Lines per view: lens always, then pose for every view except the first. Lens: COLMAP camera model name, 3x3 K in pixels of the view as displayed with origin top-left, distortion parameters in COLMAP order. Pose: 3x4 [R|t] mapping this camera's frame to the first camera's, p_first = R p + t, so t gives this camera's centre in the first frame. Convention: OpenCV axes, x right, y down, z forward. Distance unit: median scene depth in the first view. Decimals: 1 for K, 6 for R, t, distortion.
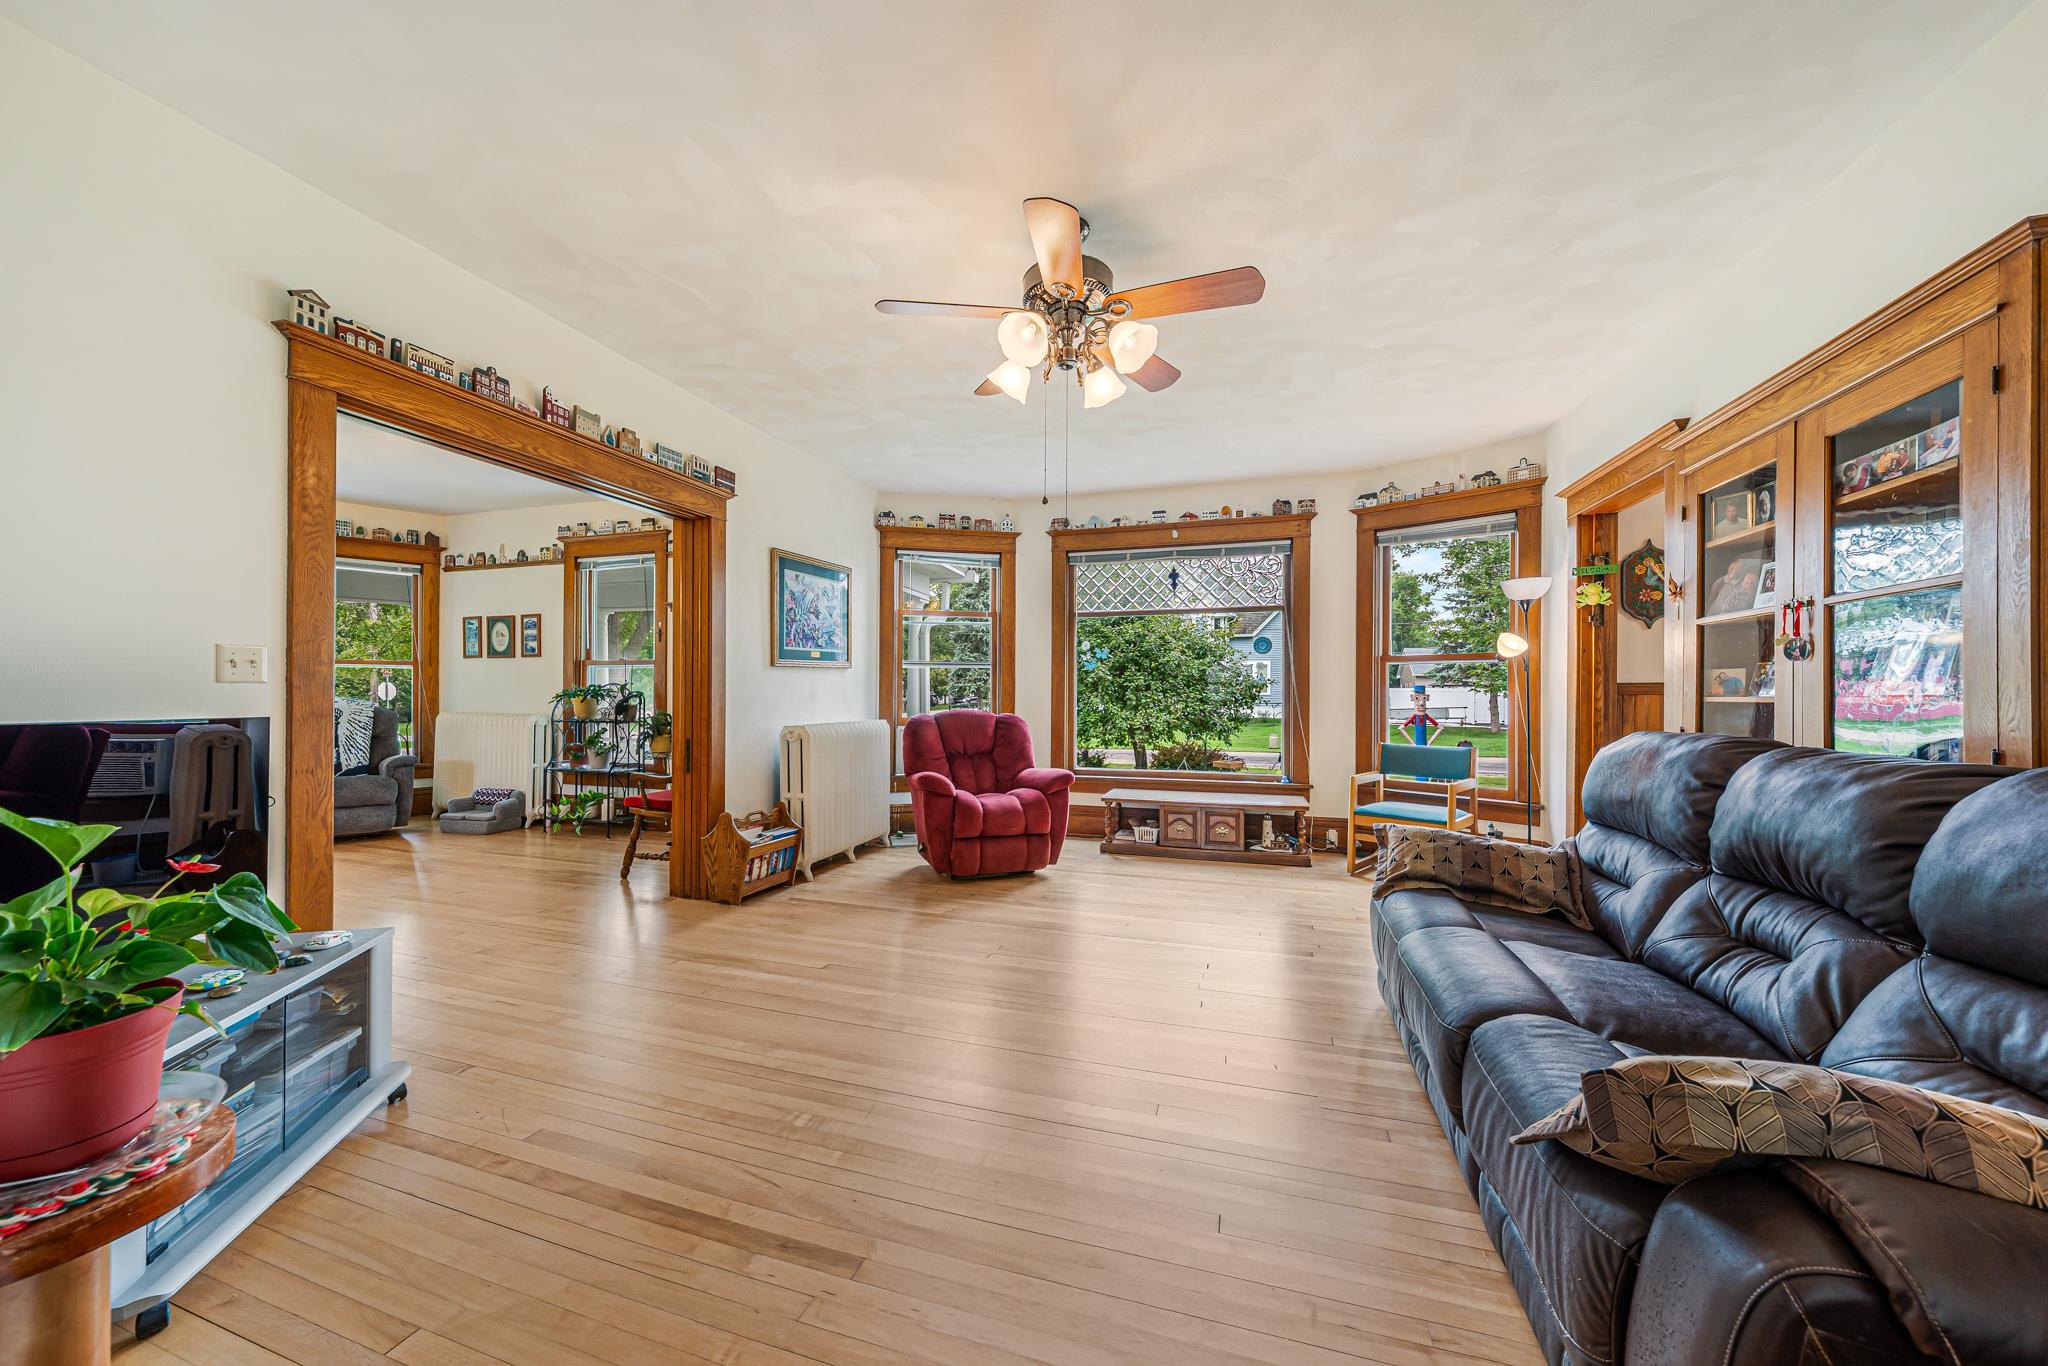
lens RADIAL K [[722.7, 0, 1012.4], [0, 722.7, 697.7], [0, 0, 1]] dist [0.000017, -0.000051]
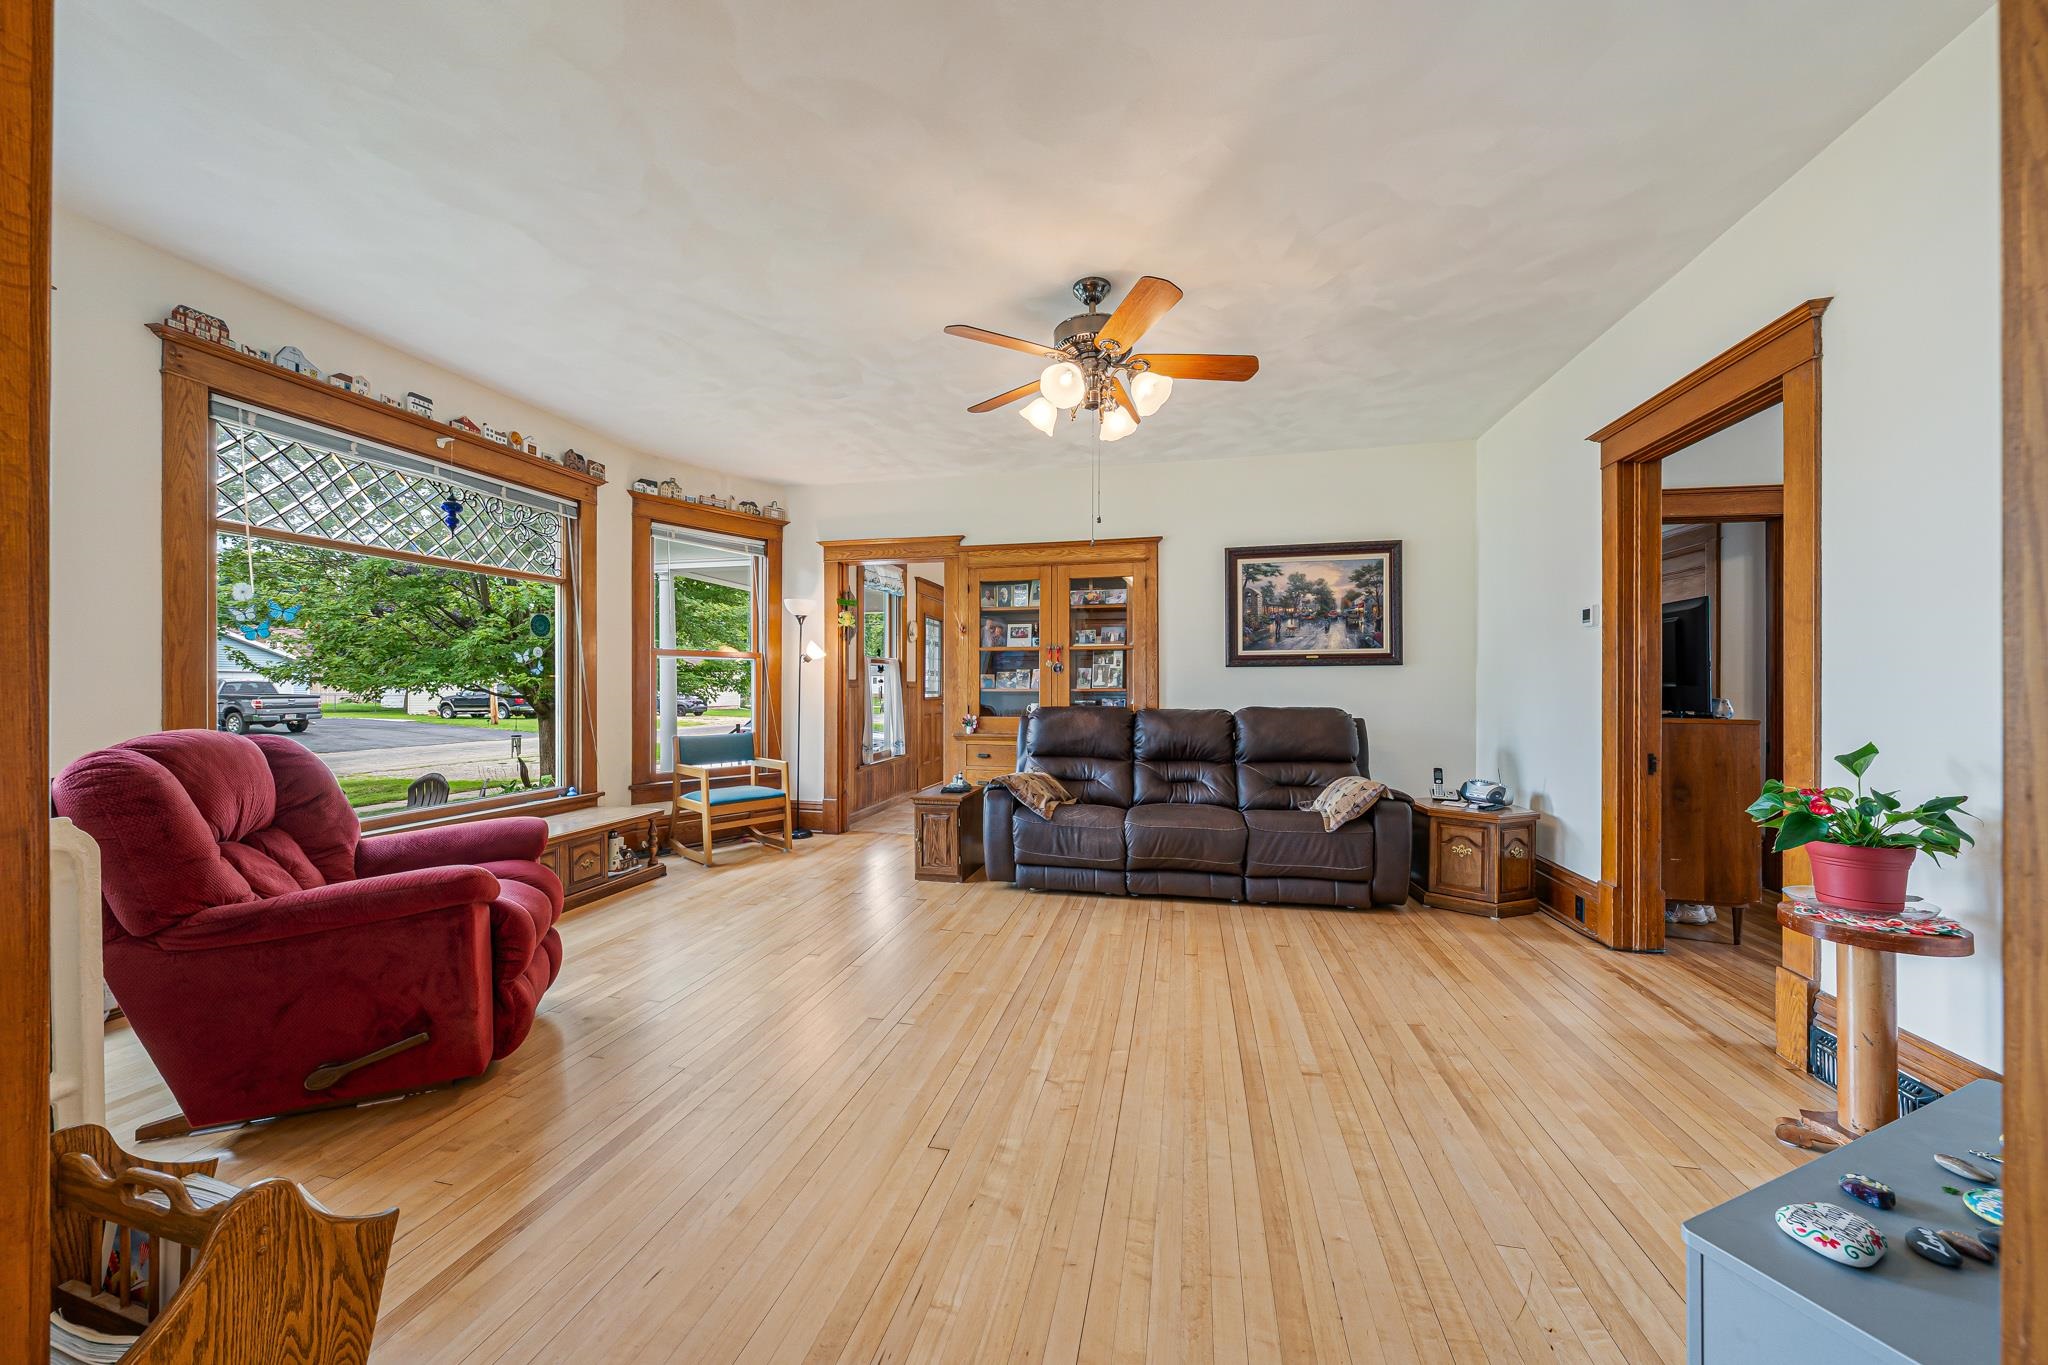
lens RADIAL K [[713.9, 0, 1022.9], [0, 713.9, 687.6], [0, 0, 1]] dist [-0.000755, -0.000082]
pose [[-0.082911, -0.004733, 0.996546, -0.458134], [-0.000629, 0.999989, 0.004697, -0.008530], [-0.996557, -0.000238, -0.082913, 0.530480]]
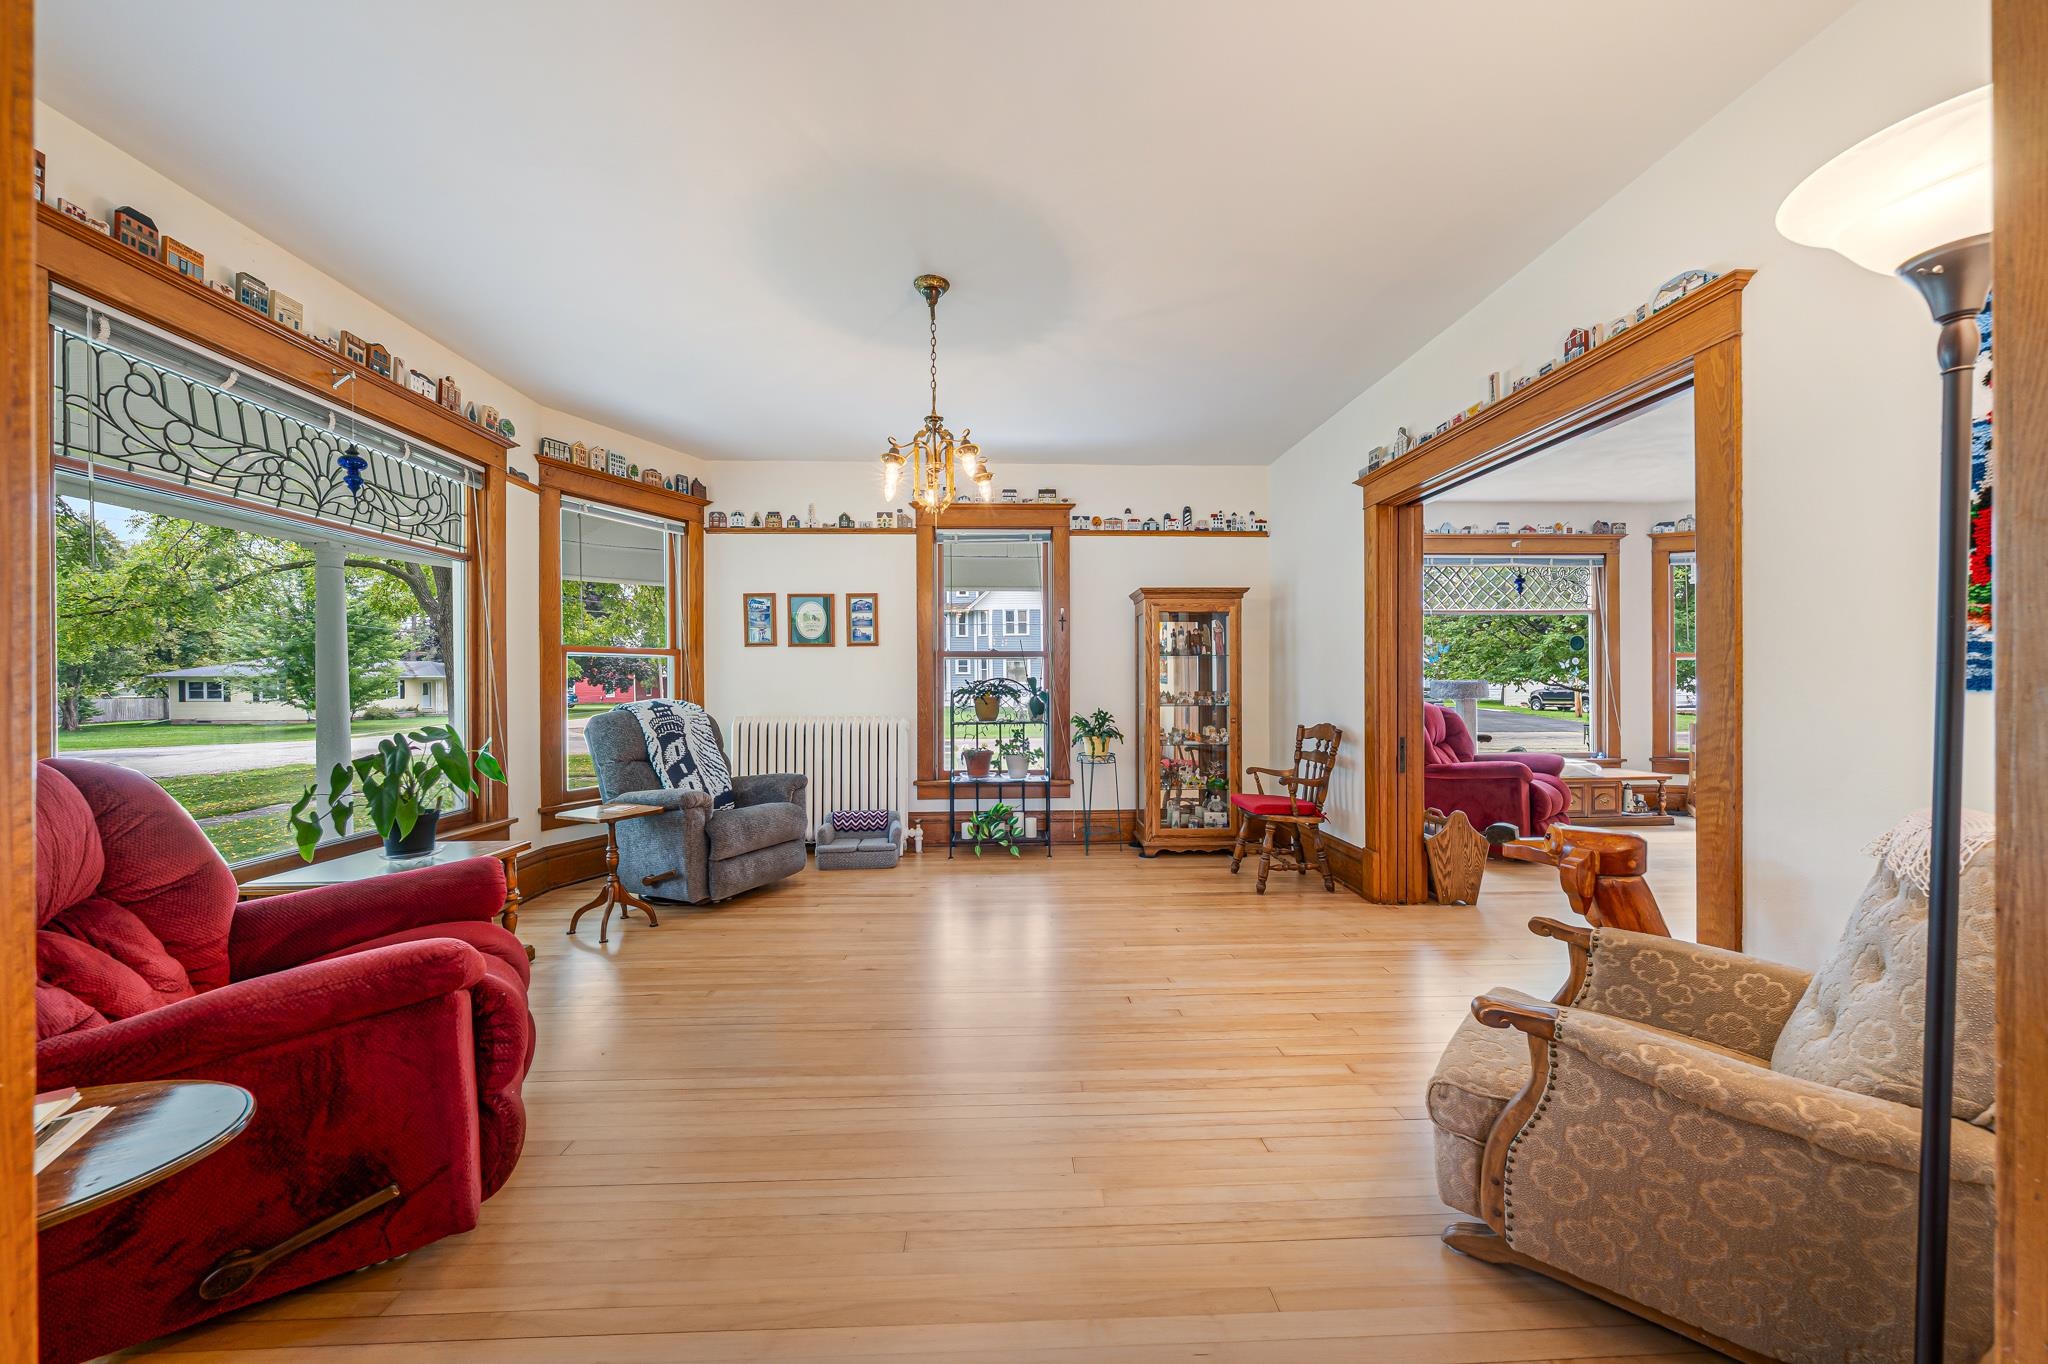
lens RADIAL K [[733.8, 0, 1023.7], [0, 733.8, 685.3], [0, 0, 1]] dist [-0.000565, -0.000132]
pose [[0.935270, -0.010495, 0.353780, -0.906109], [0.010381, 0.999944, 0.002219, -0.014536], [-0.353784, 0.001597, 0.935326, 0.192825]]
